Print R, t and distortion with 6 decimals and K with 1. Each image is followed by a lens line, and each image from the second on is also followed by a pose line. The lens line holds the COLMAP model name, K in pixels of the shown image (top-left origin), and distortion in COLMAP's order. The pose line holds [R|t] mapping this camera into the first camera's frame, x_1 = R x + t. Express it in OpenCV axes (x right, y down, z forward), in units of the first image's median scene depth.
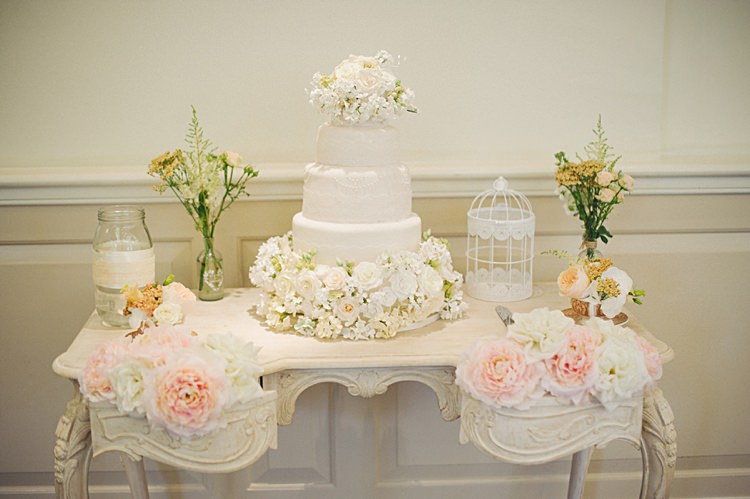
lens RADIAL K [[1105.8, 0, 378.1], [0, 1105.8, 247.1], [0, 0, 1]] dist [-0.104884, 0.000000]
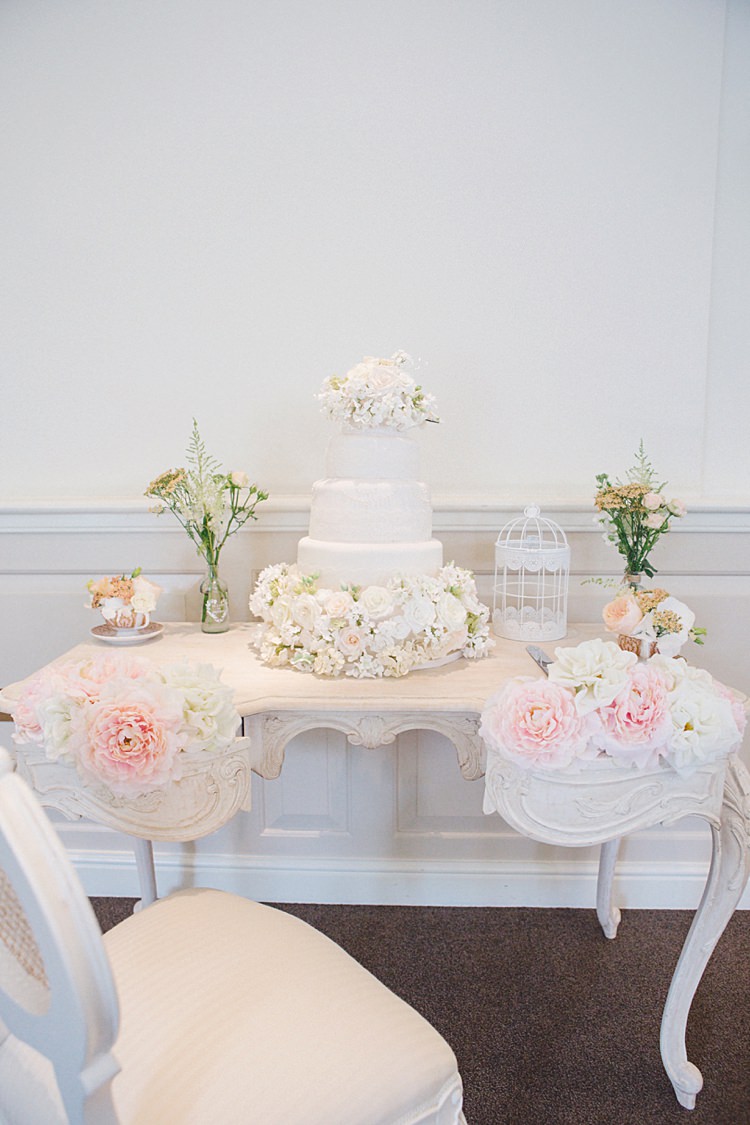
lens RADIAL K [[789.1, 0, 368.6], [0, 789.1, 567.6], [0, 0, 1]] dist [-0.071521, 0.014013]
pose [[0.997202, 0.017045, -0.072784, 0.027951], [-0.022197, 0.997260, -0.070570, 0.041999], [0.071381, 0.071988, 0.994848, 0.394306]]
